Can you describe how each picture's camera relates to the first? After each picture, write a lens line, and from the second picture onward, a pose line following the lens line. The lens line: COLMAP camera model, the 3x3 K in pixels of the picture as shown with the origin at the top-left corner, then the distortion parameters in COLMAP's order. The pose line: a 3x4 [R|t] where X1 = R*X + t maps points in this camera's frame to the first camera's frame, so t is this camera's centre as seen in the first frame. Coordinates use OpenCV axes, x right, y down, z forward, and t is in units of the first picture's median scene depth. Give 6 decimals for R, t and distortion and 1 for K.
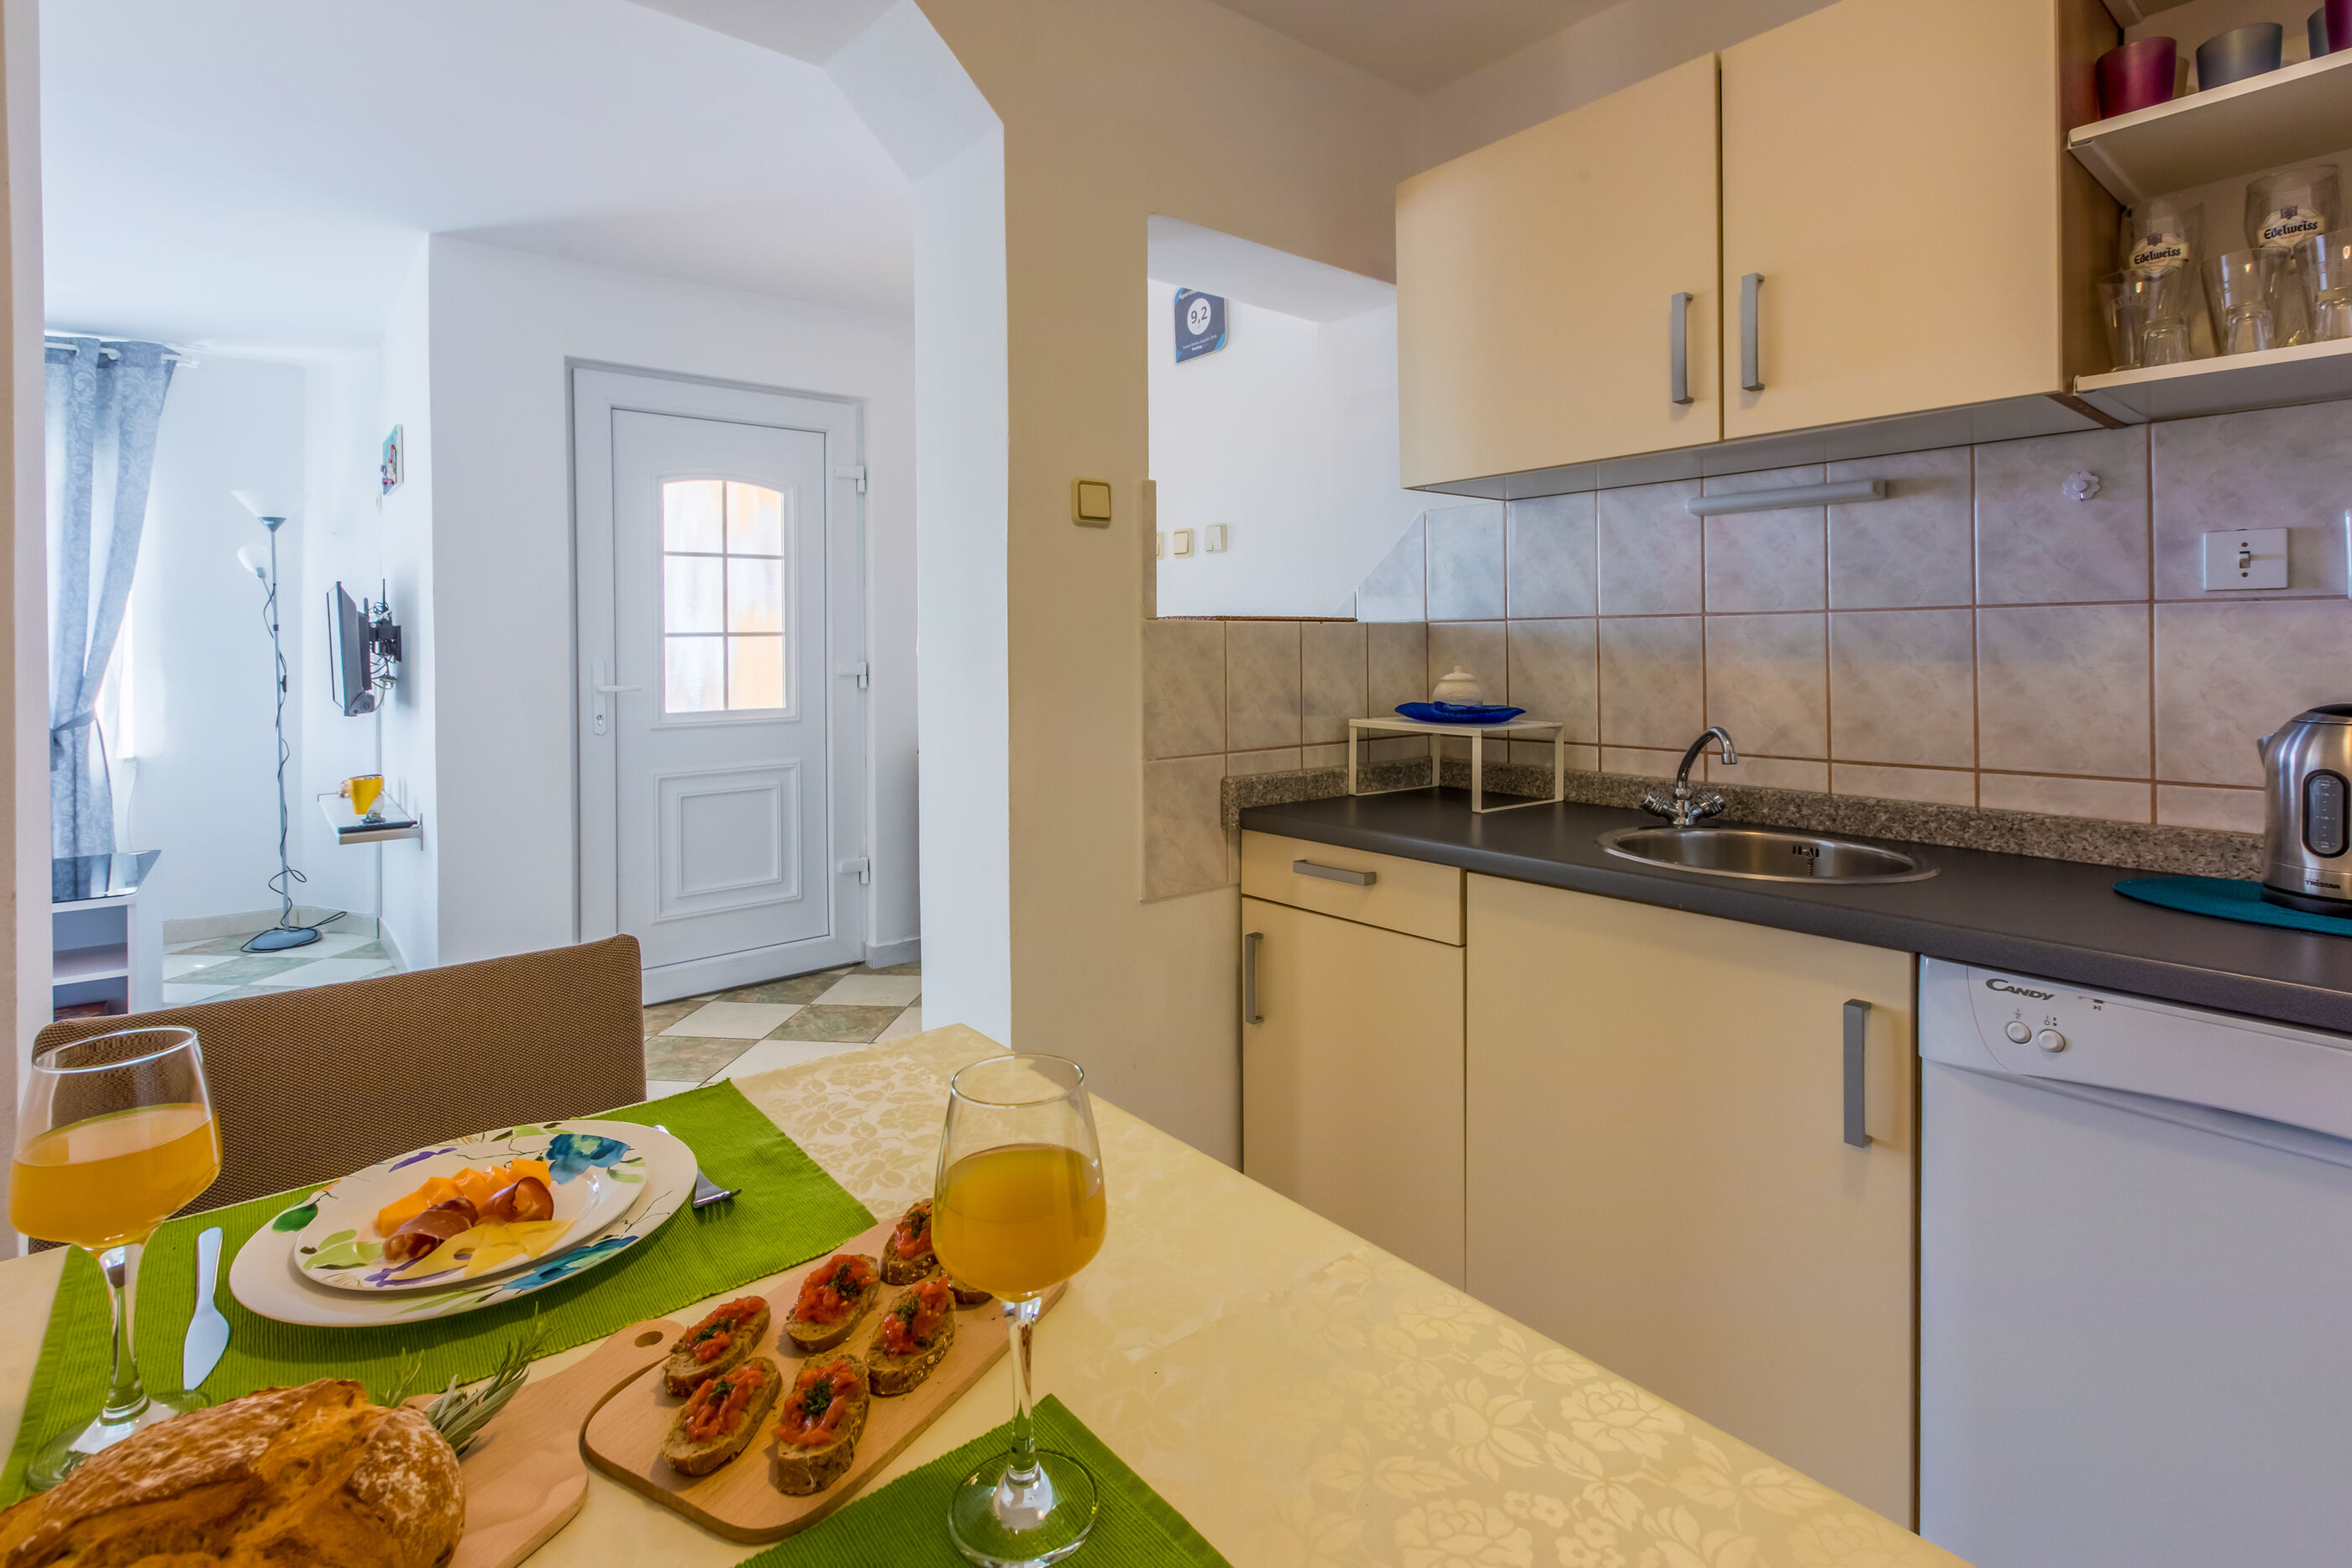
lens RADIAL K [[1101.5, 0, 1148.8], [0, 1101.5, 644.2], [0, 0, 1]] dist [0.001807, -0.001058]
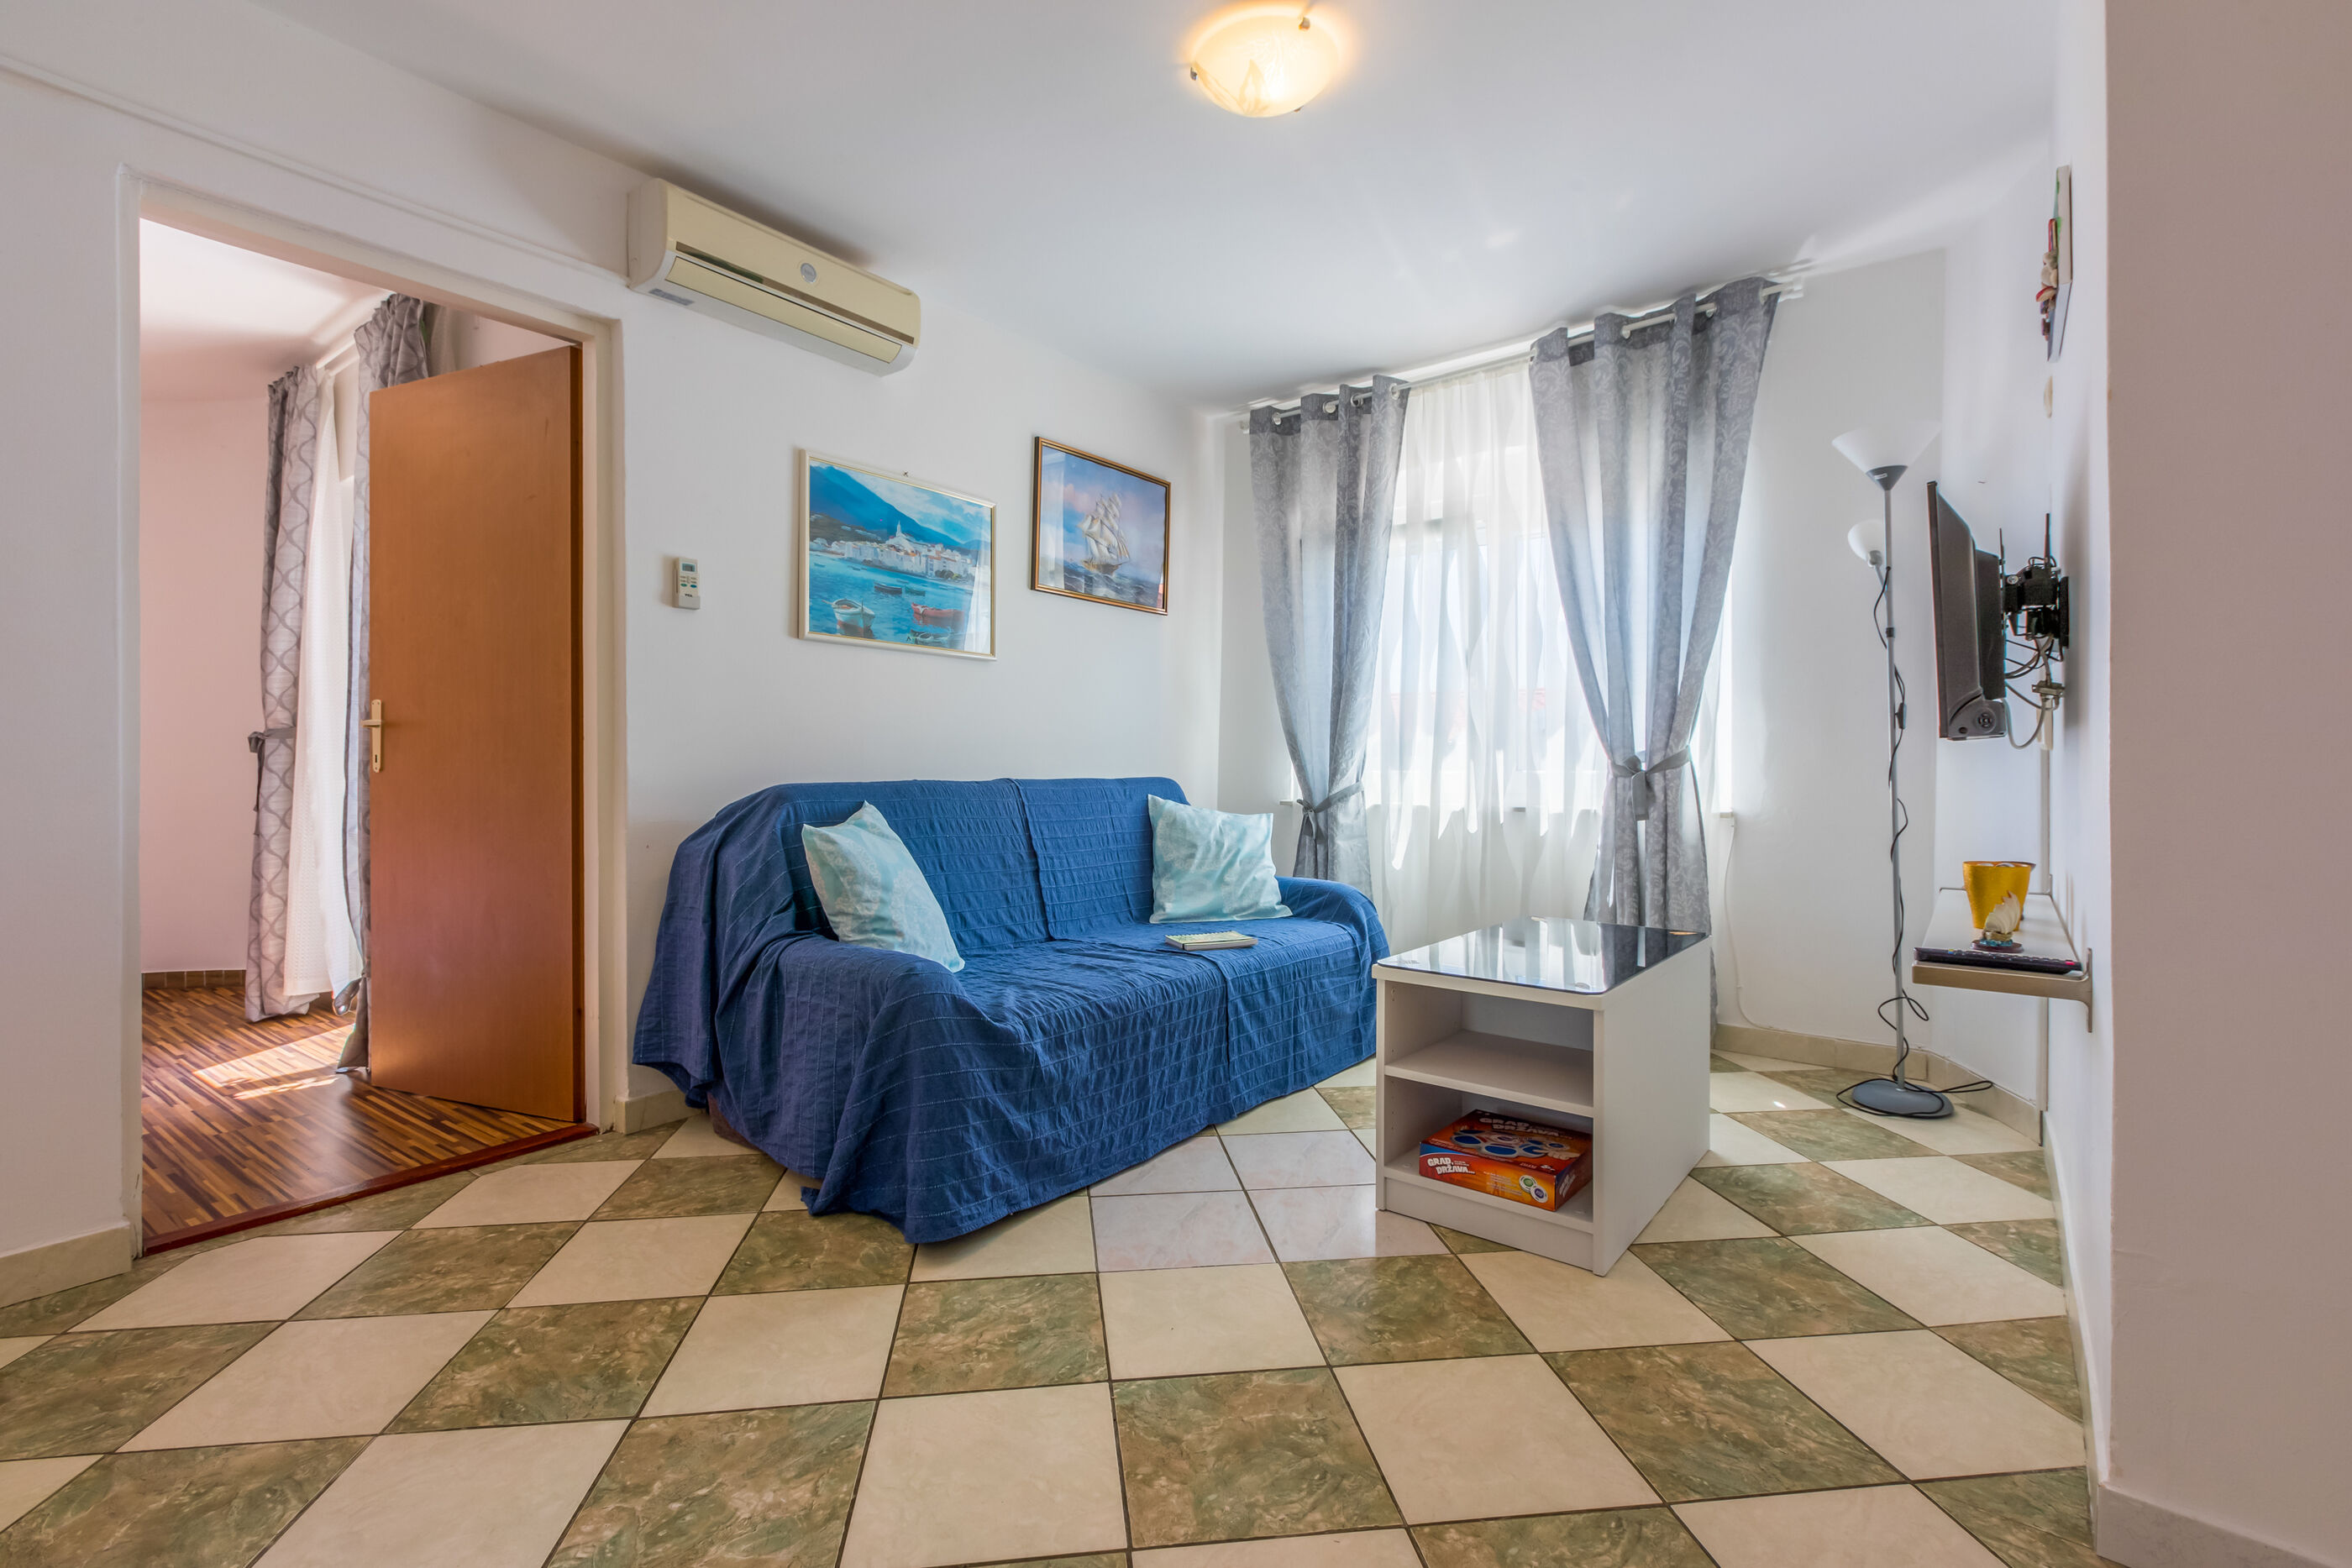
lens RADIAL K [[1056.0, 0, 1190.8], [0, 1056.0, 762.9], [0, 0, 1]] dist [-0.000541, 0.000272]
pose [[0.228292, 0.010484, -0.973536, -0.298583], [-0.003256, 0.999945, 0.010005, 0.067772], [0.973587, 0.000886, 0.228313, 0.499866]]
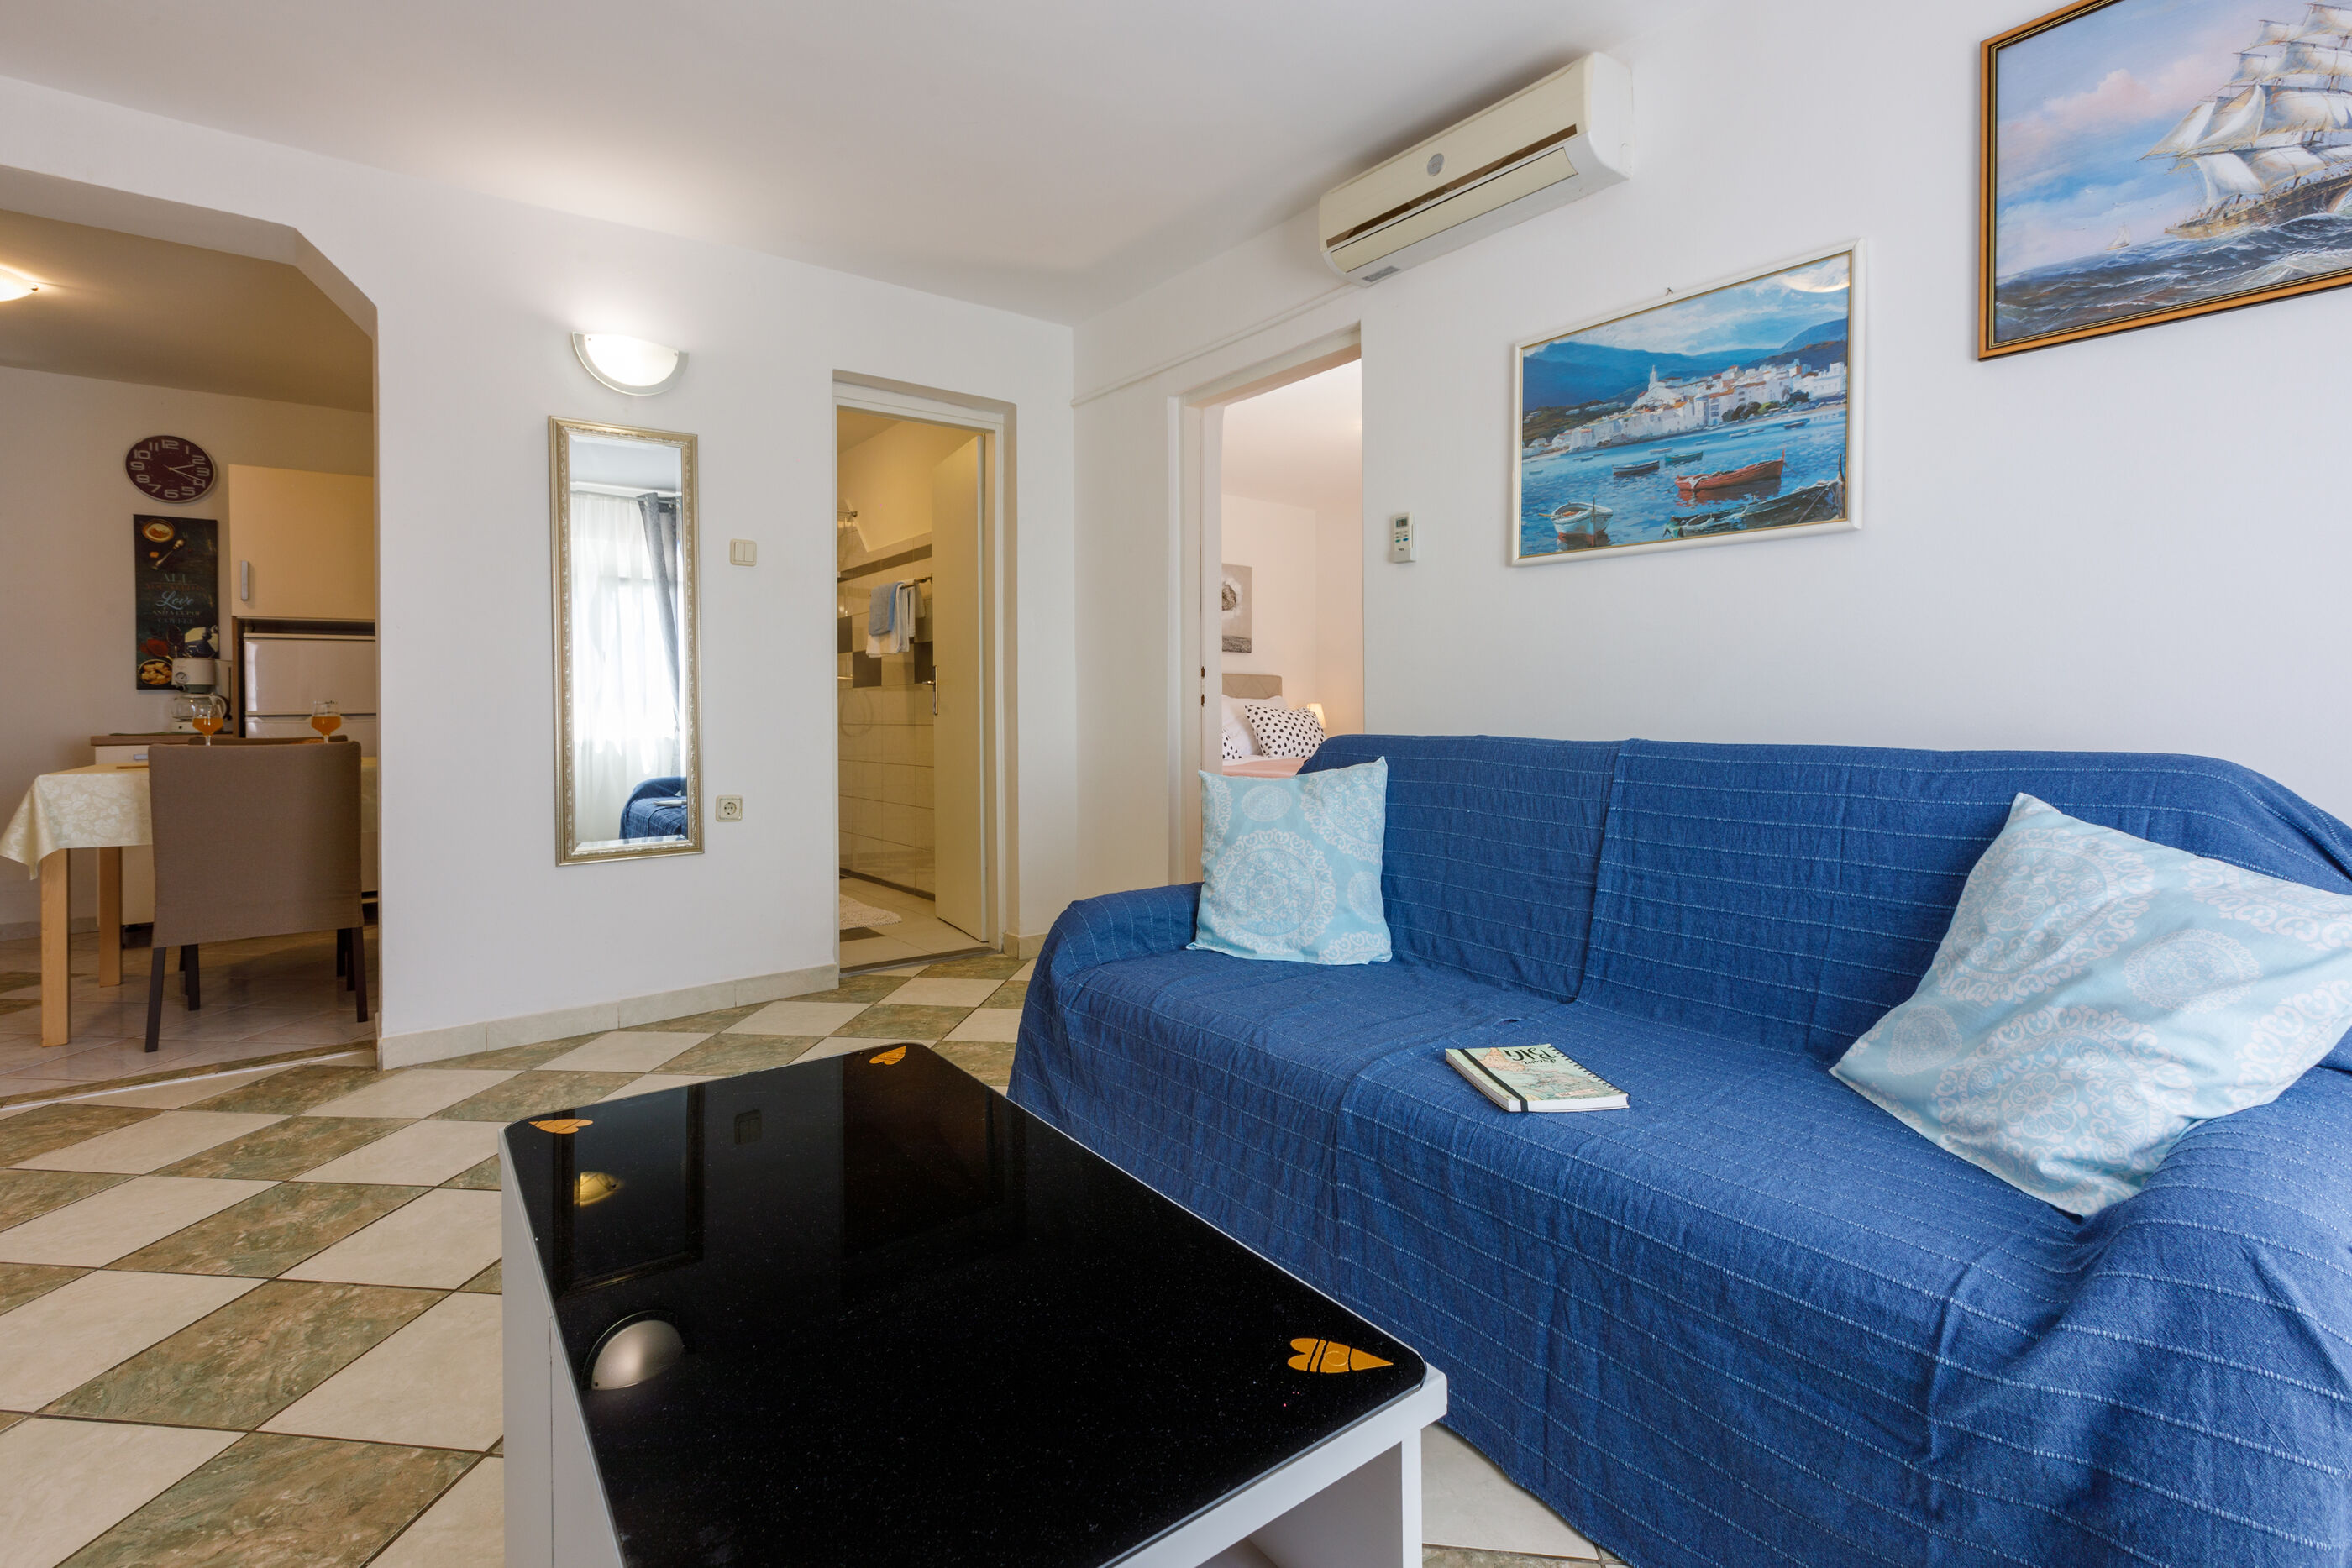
lens RADIAL K [[1056.0, 0, 1136.3], [0, 1056.0, 713.4], [0, 0, 1]] dist [-0.000541, 0.000272]
pose [[-0.998820, 0.014430, 0.046362, -0.918084], [0.014704, 0.999876, 0.005579, 0.069678], [-0.046276, 0.006254, -0.998909, 1.074289]]
